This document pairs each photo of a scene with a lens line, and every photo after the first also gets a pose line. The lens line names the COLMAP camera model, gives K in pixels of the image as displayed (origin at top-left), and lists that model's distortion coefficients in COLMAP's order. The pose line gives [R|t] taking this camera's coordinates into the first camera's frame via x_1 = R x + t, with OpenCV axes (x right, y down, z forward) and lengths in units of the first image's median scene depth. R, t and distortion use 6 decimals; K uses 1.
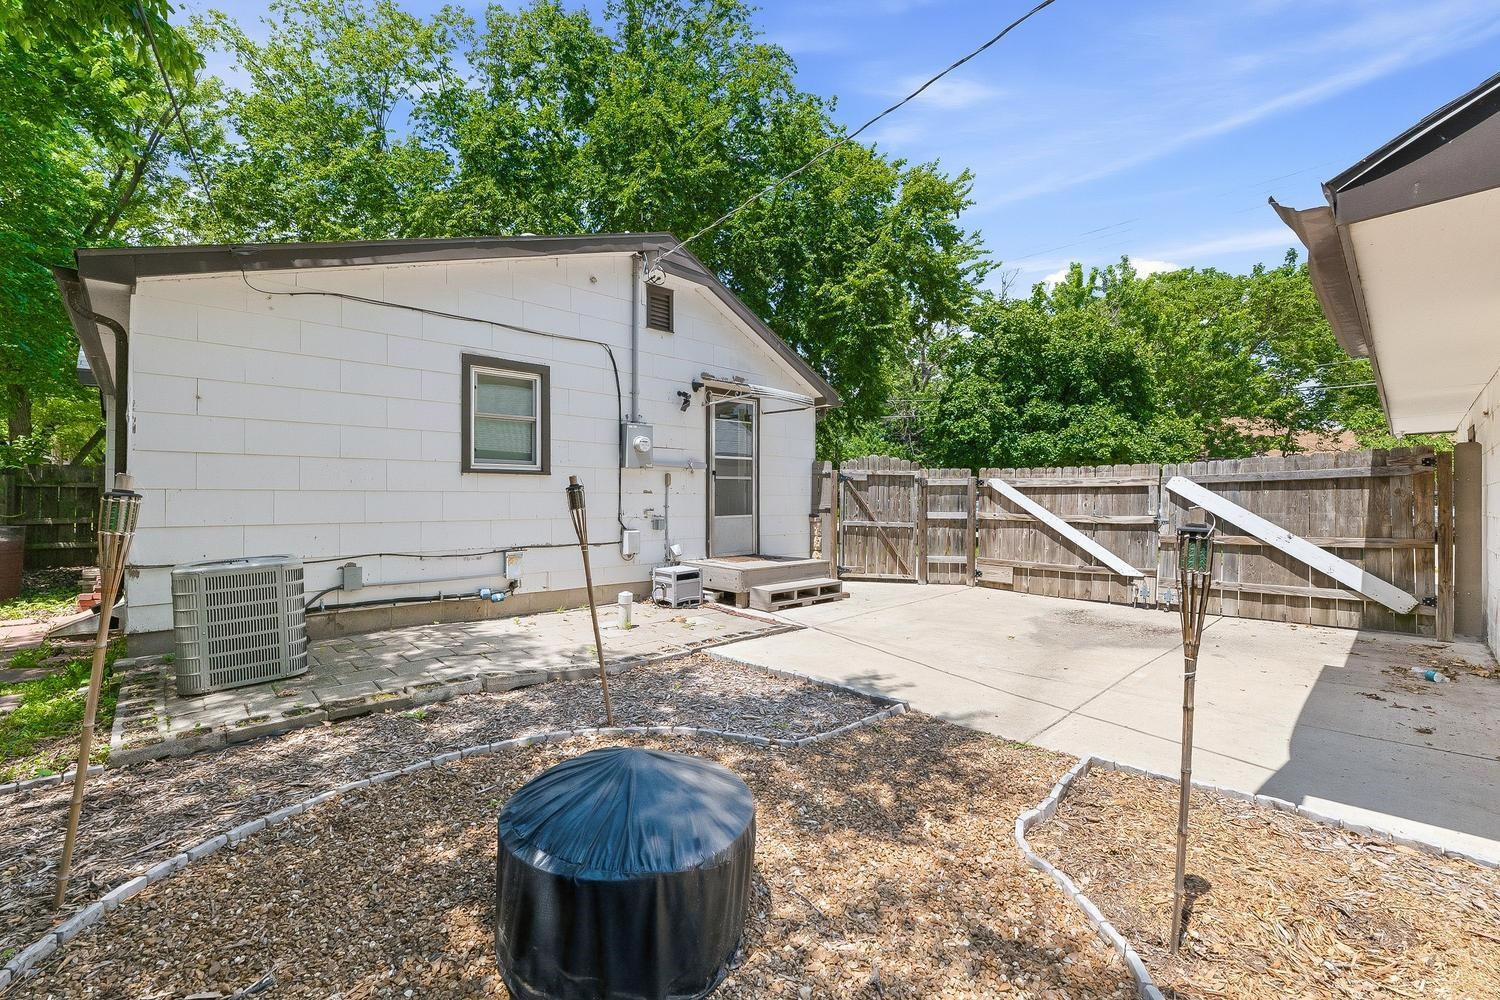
lens RADIAL K [[616.2, 0, 732.7], [0, 616.2, 495.3], [0, 0, 1]] dist [0.000786, 0.000101]
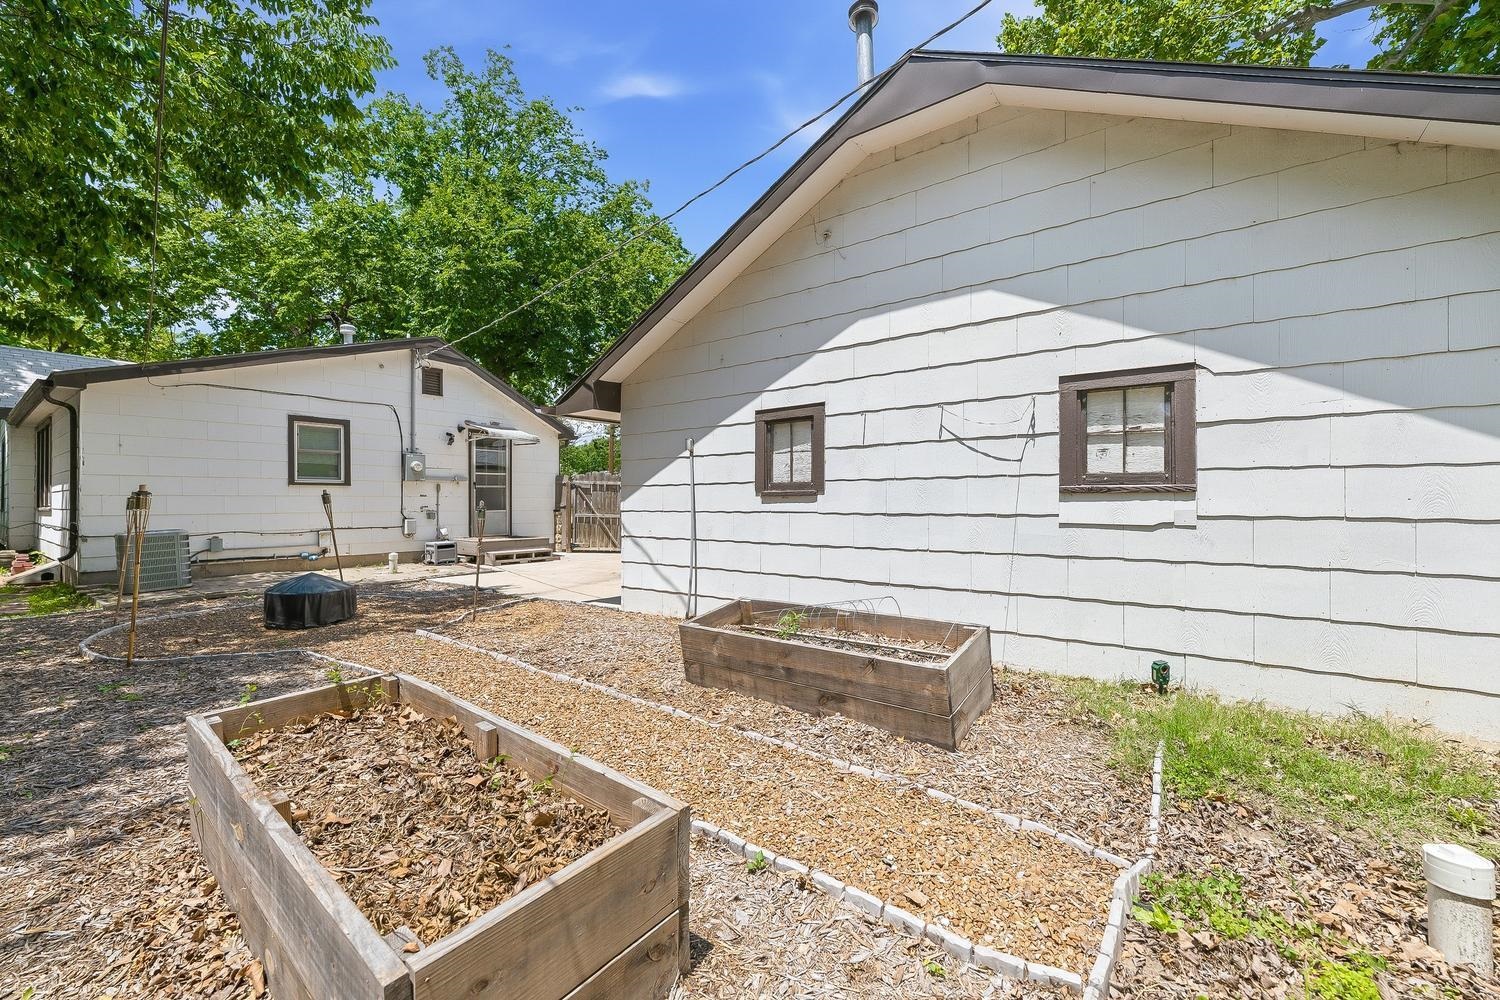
lens RADIAL K [[598.8, 0, 745.6], [0, 598.8, 501.1], [0, 0, 1]] dist [-0.001579, 0.000067]
pose [[0.984678, -0.001438, 0.174376, 0.411081], [0.000125, 0.999972, 0.007540, -0.002669], [-0.174382, -0.007403, 0.984650, -0.676745]]
